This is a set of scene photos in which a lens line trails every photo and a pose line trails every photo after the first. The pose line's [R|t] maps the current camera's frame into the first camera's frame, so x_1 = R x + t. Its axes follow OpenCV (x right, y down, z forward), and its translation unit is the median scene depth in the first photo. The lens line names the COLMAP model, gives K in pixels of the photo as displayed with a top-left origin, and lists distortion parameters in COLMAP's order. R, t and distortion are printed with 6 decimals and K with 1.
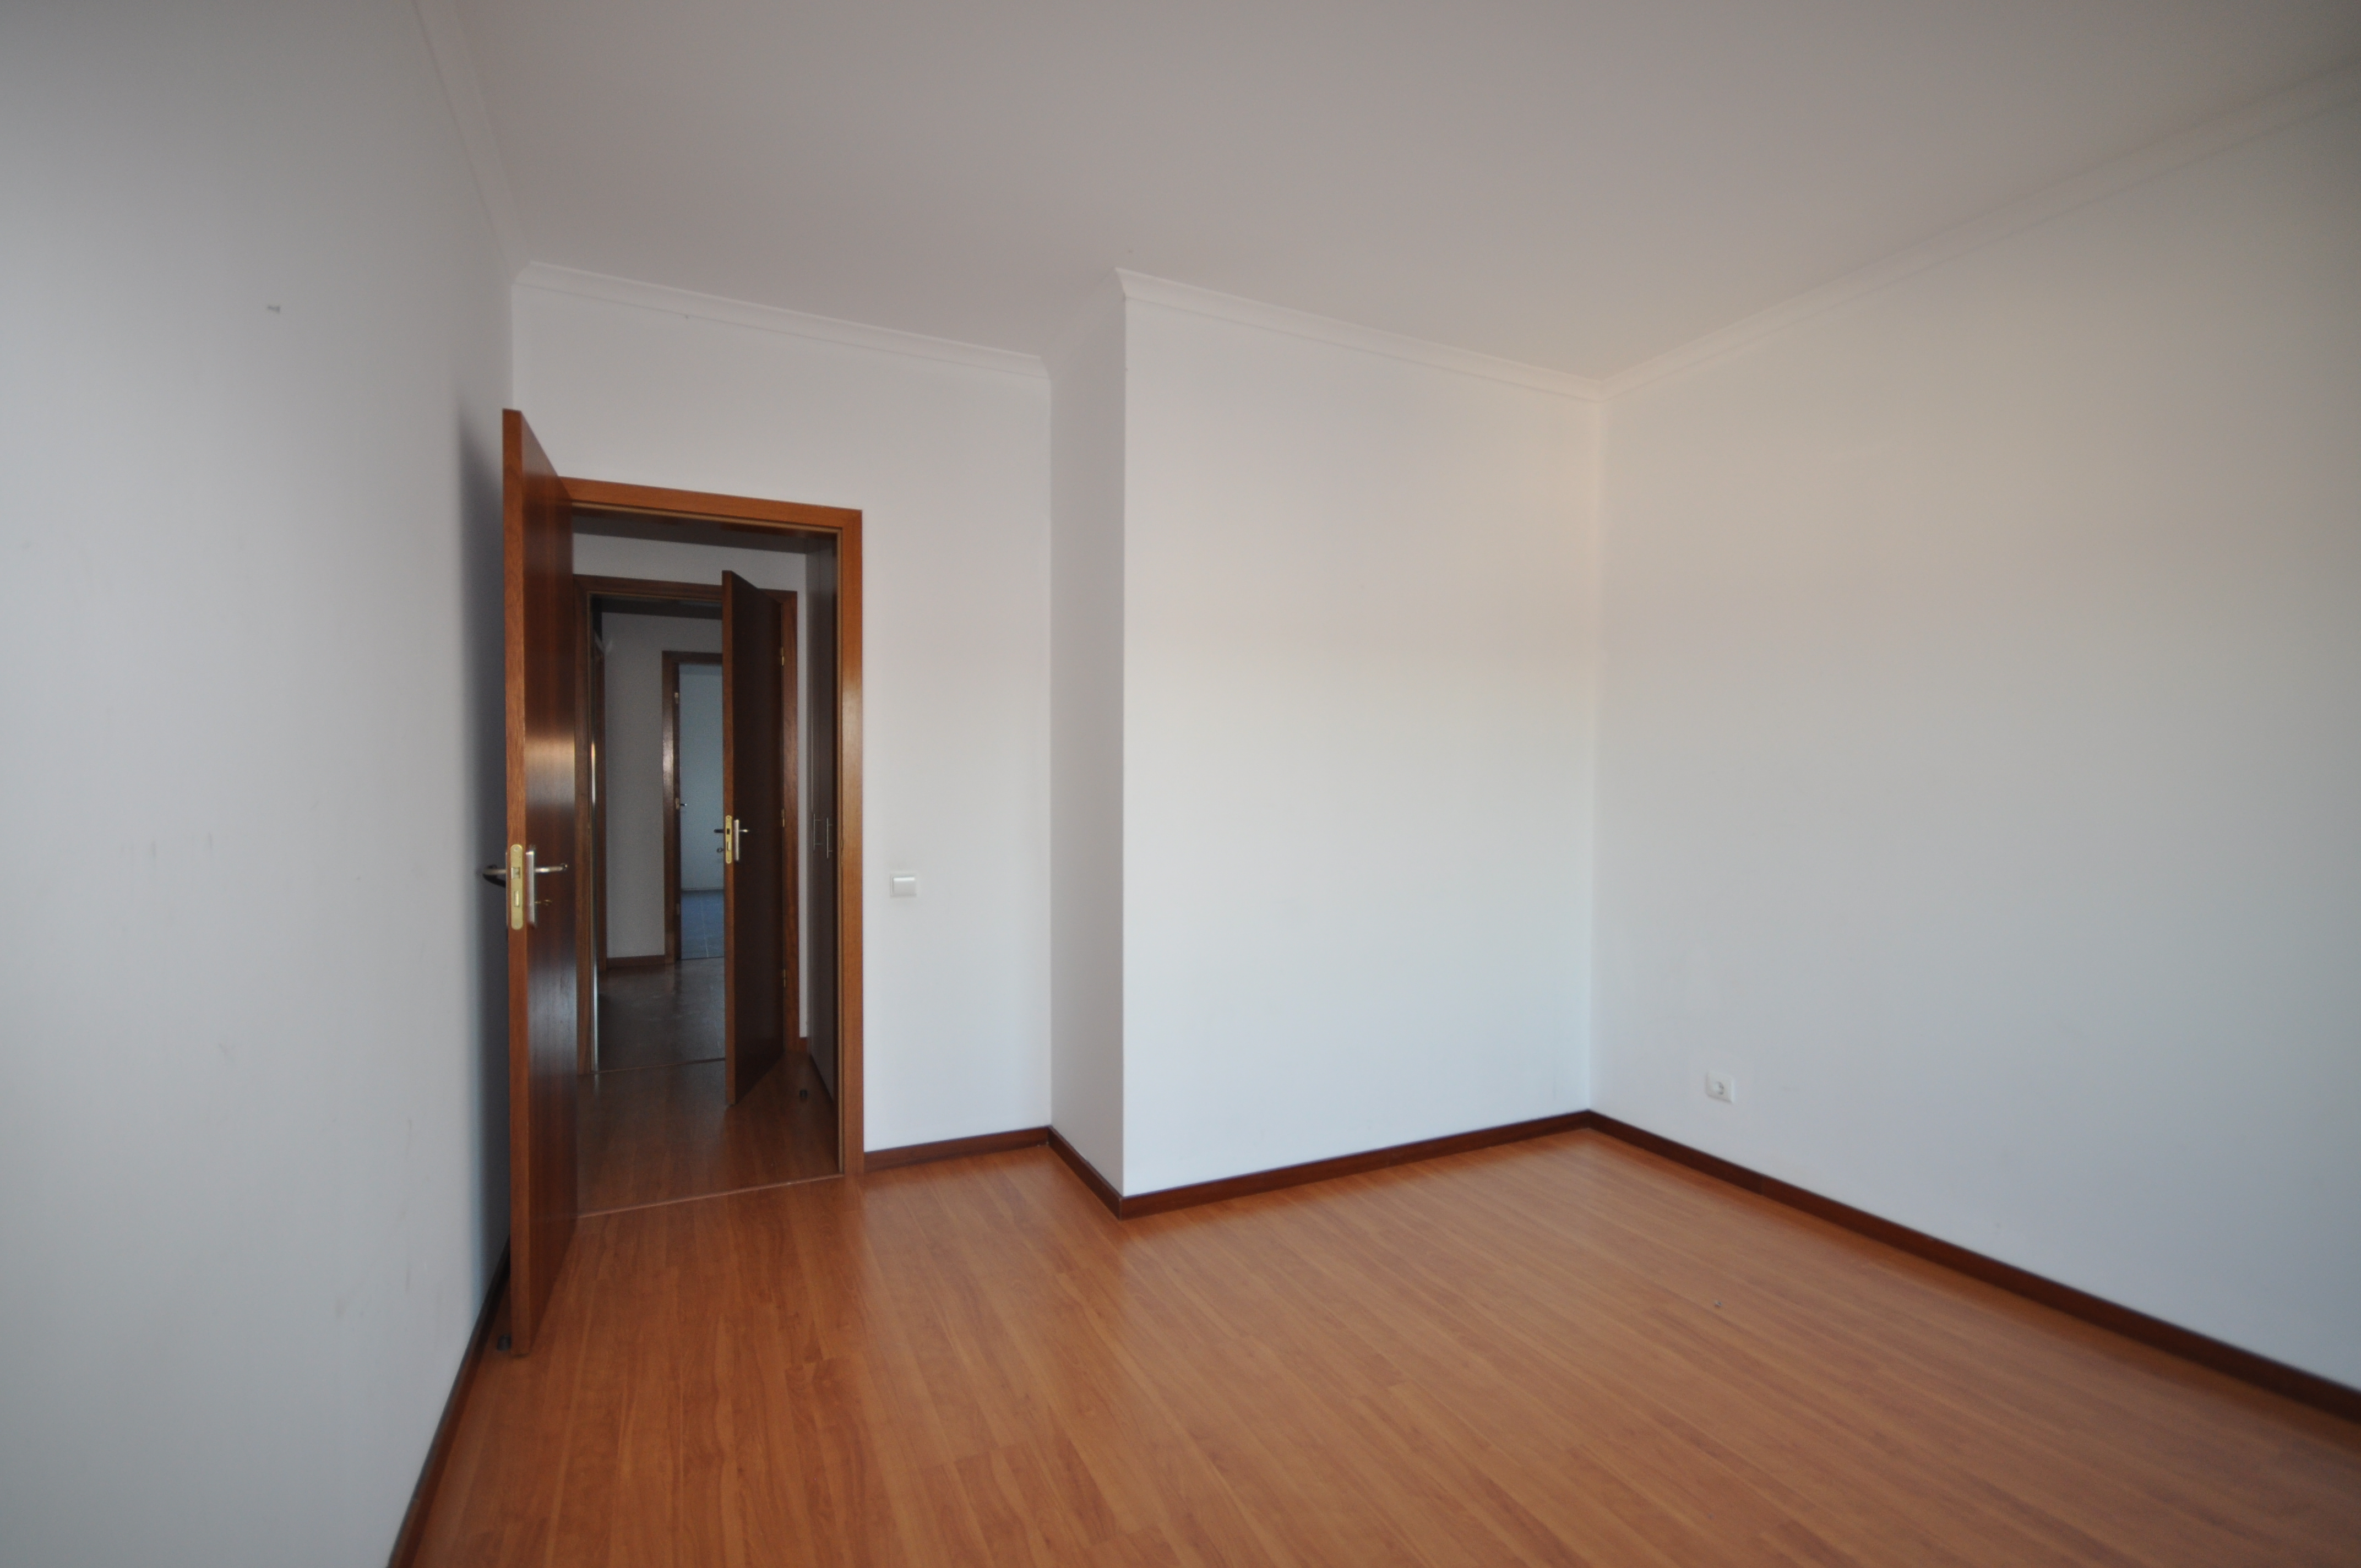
lens RADIAL K [[1033.9, 0, 1179.5], [0, 1033.9, 800.8], [0, 0, 1]] dist [-0.000284, 0.000318]
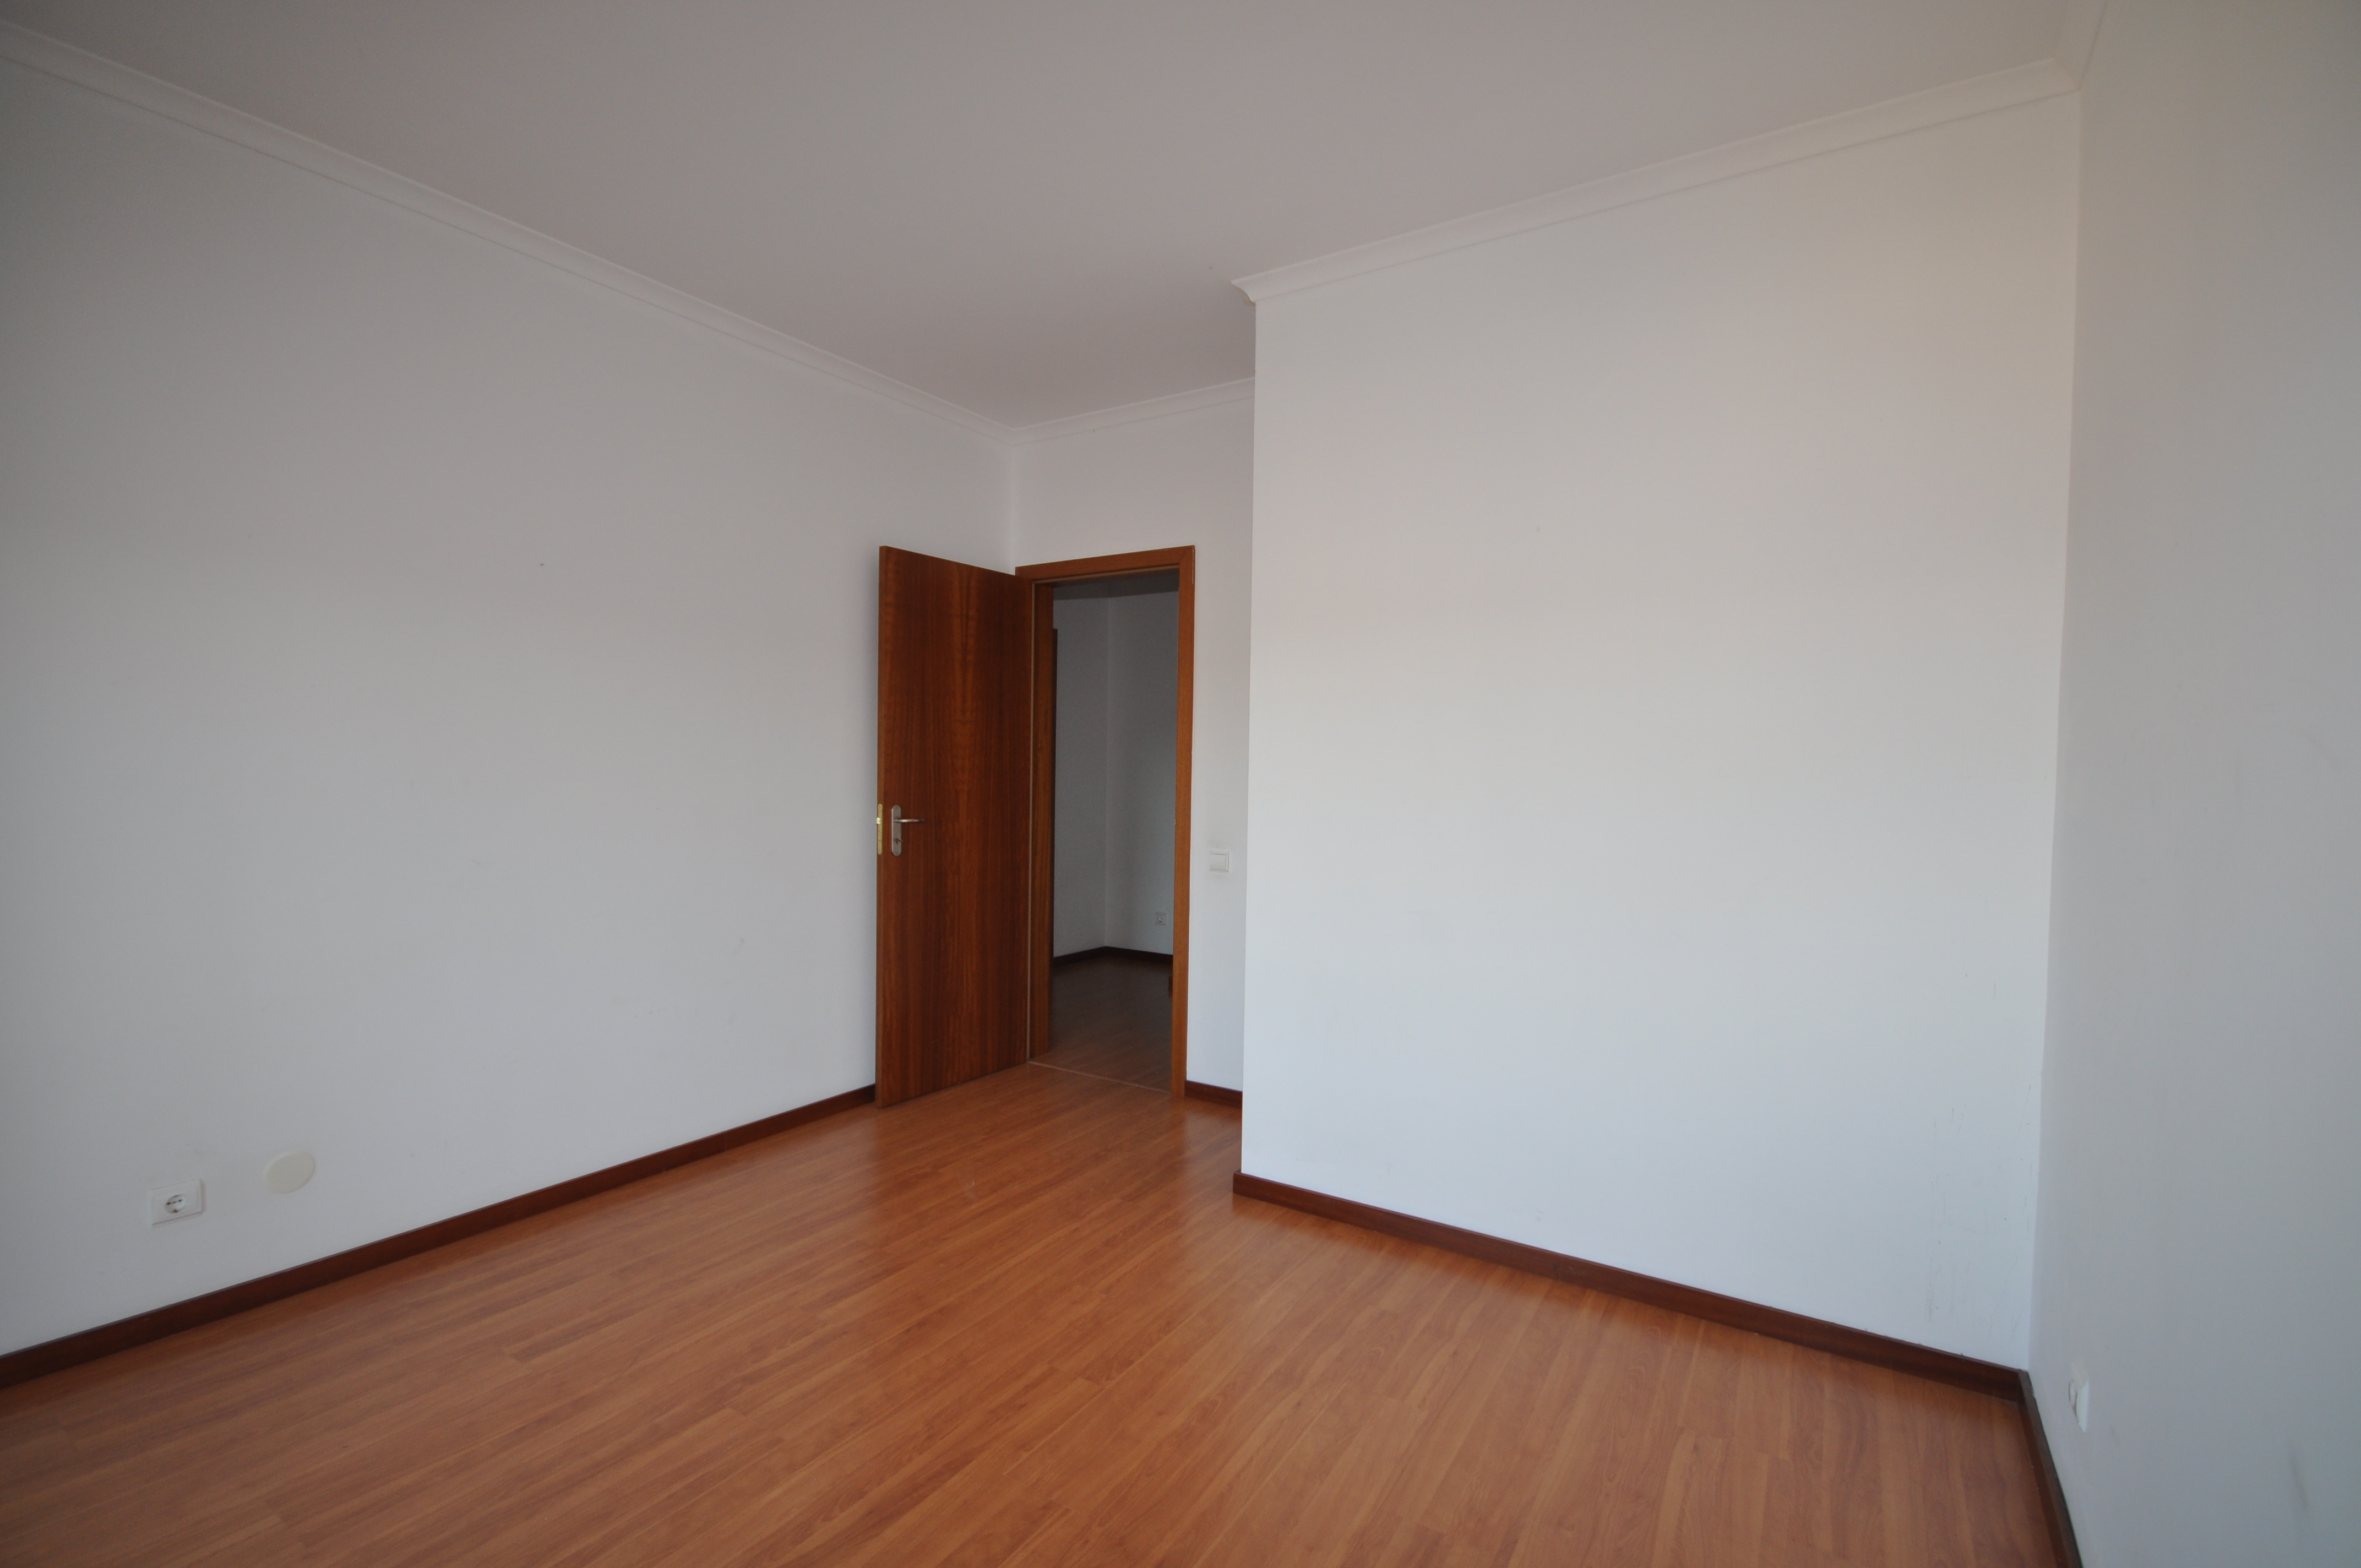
lens RADIAL K [[1033.9, 0, 1179.5], [0, 1033.9, 800.8], [0, 0, 1]] dist [-0.000284, 0.000318]
pose [[0.528795, 0.044020, -0.847607, 0.799674], [-0.026285, 0.999024, 0.035485, -0.030067], [0.848343, 0.003515, 0.529436, 0.395164]]
